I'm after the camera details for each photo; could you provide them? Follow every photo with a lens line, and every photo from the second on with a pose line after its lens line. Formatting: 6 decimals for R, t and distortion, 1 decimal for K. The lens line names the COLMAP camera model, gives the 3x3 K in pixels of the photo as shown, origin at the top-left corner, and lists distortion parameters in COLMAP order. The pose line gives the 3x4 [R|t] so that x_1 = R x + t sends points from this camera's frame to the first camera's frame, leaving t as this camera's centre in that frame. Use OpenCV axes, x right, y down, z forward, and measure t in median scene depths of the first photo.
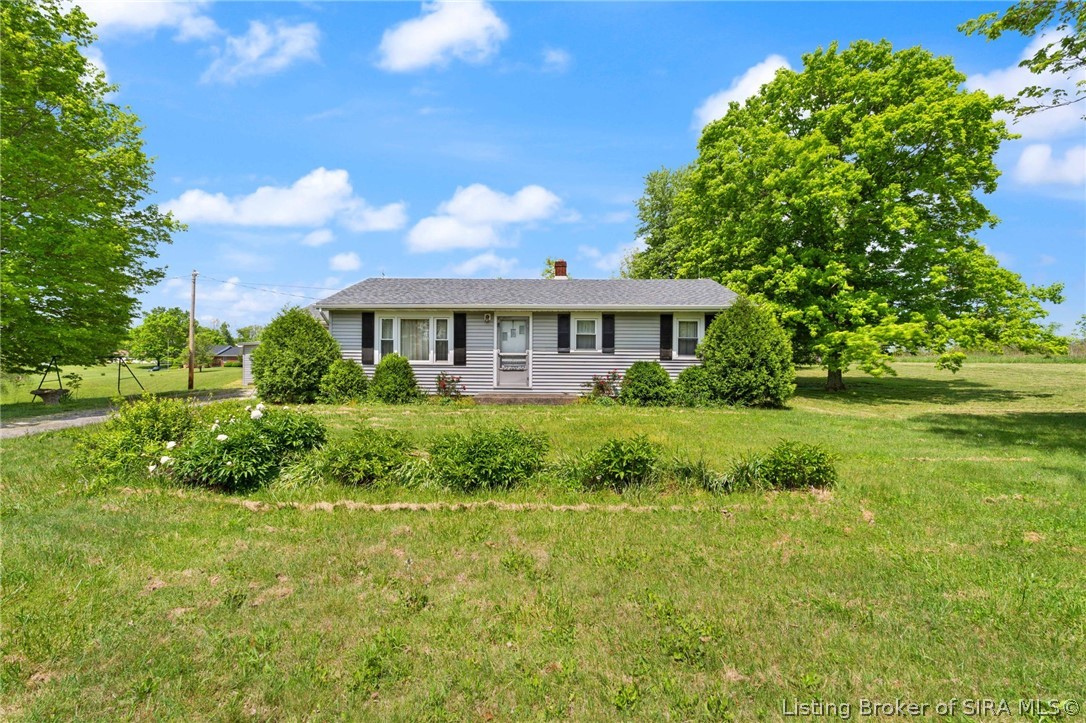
lens RADIAL K [[476.0, 0, 543.0], [0, 476.0, 361.5], [0, 0, 1]] dist [-0.015873, -0.000117]
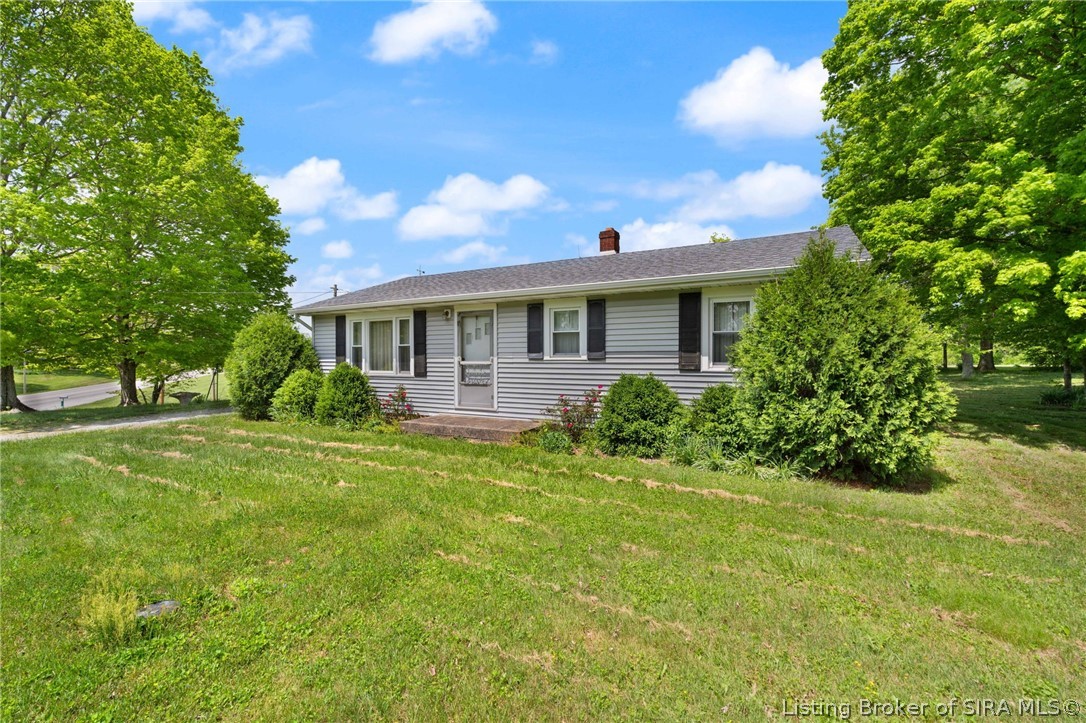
lens RADIAL K [[476.0, 0, 543.0], [0, 476.0, 361.5], [0, 0, 1]] dist [-0.015873, -0.000117]
pose [[0.884649, -0.006882, -0.466206, 0.367742], [0.011584, 0.999907, 0.007220, -0.021389], [0.466113, -0.011788, 0.884647, 0.404656]]
